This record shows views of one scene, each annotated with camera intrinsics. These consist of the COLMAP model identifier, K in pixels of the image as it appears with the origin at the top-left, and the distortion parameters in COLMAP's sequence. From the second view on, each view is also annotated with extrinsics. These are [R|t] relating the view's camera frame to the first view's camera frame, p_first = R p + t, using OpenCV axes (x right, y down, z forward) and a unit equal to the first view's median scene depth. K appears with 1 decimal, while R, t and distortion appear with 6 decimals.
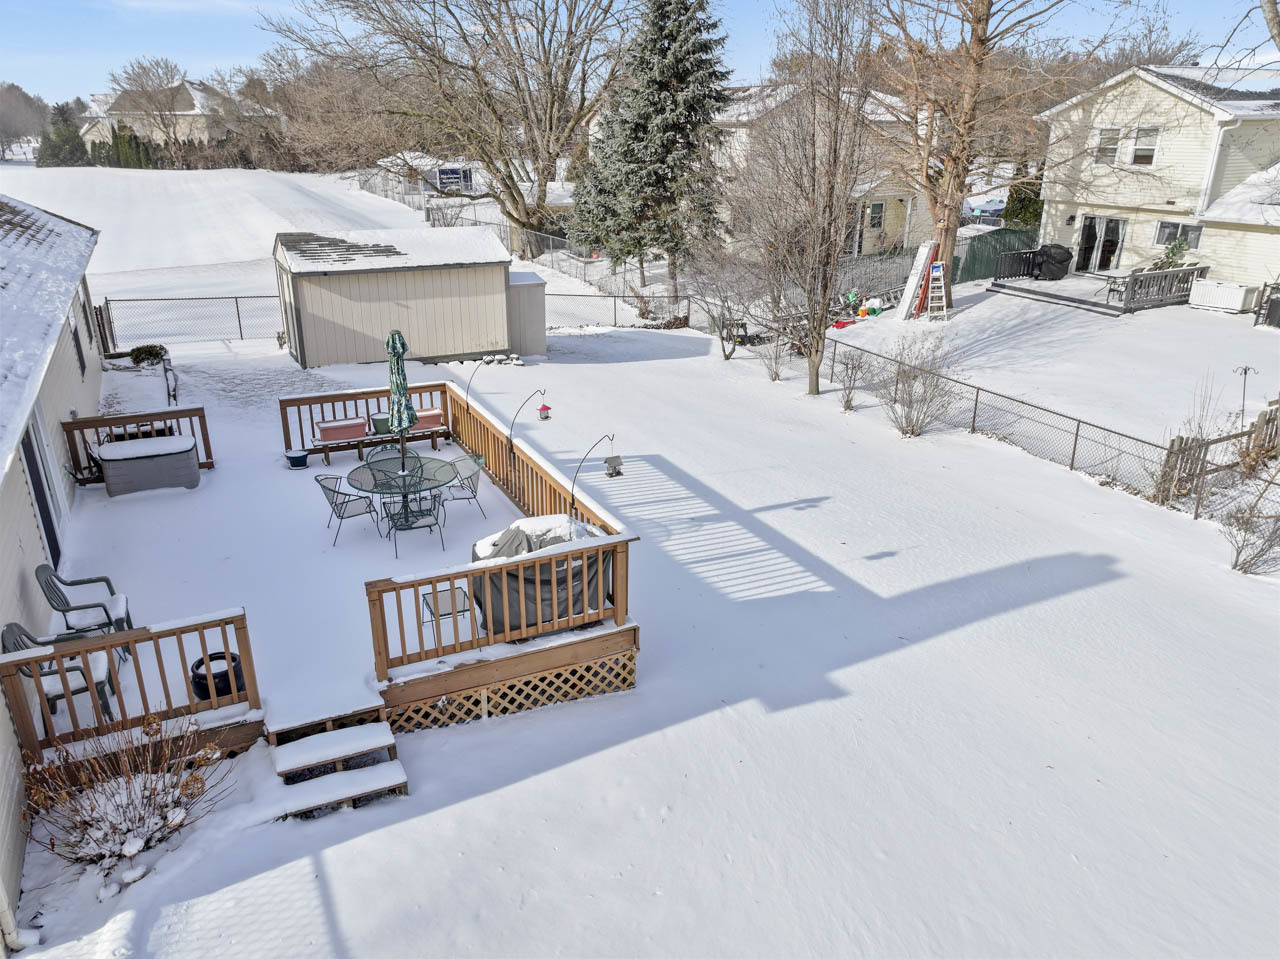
lens RADIAL K [[905.3, 0, 640.0], [0, 905.3, 479.5], [0, 0, 1]] dist [0.008589, 0.003537]
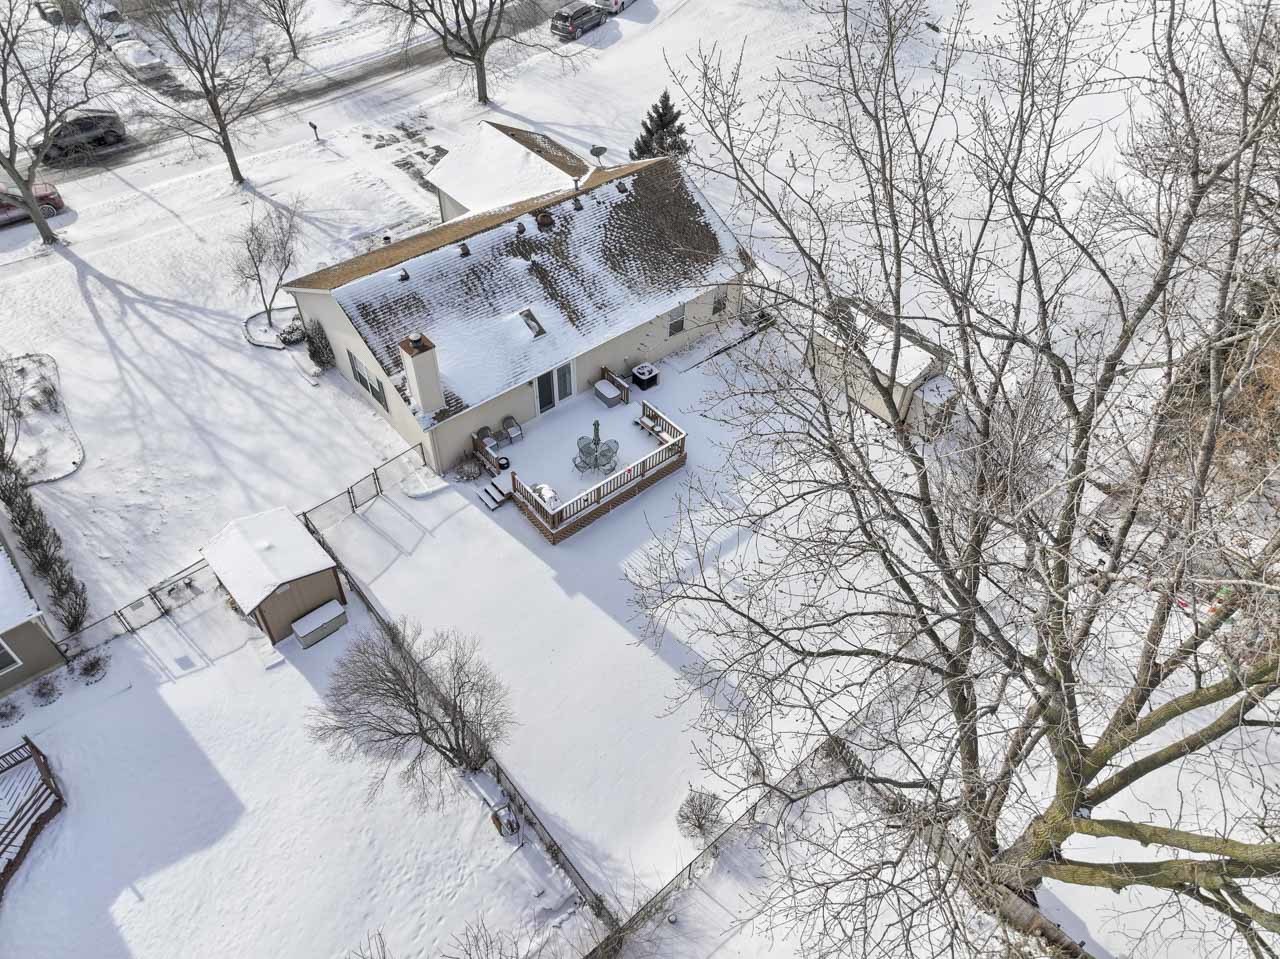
lens RADIAL K [[905.3, 0, 640.0], [0, 905.3, 479.5], [0, 0, 1]] dist [0.008589, 0.003537]
pose [[0.228133, 0.698654, -0.678113, 1.701301], [-0.369578, 0.706492, 0.603558, -1.644009], [0.900760, 0.112924, 0.419381, -0.143468]]
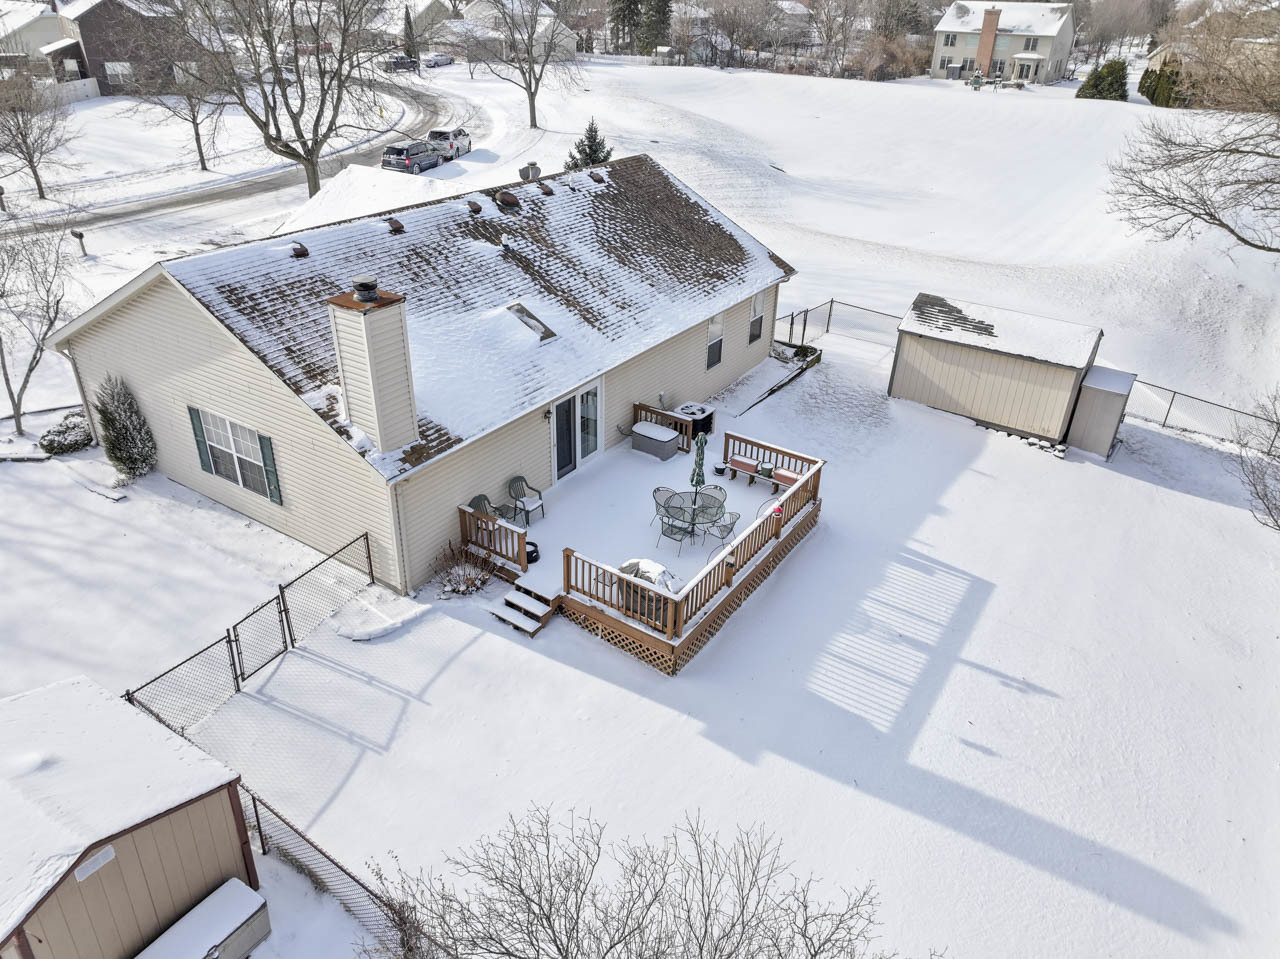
lens RADIAL K [[905.3, 0, 640.0], [0, 905.3, 479.5], [0, 0, 1]] dist [0.008589, 0.003537]
pose [[0.489118, 0.424649, -0.761864, 0.854043], [-0.336984, 0.897658, 0.283993, -0.442822], [0.804491, 0.117830, 0.582160, -0.086840]]
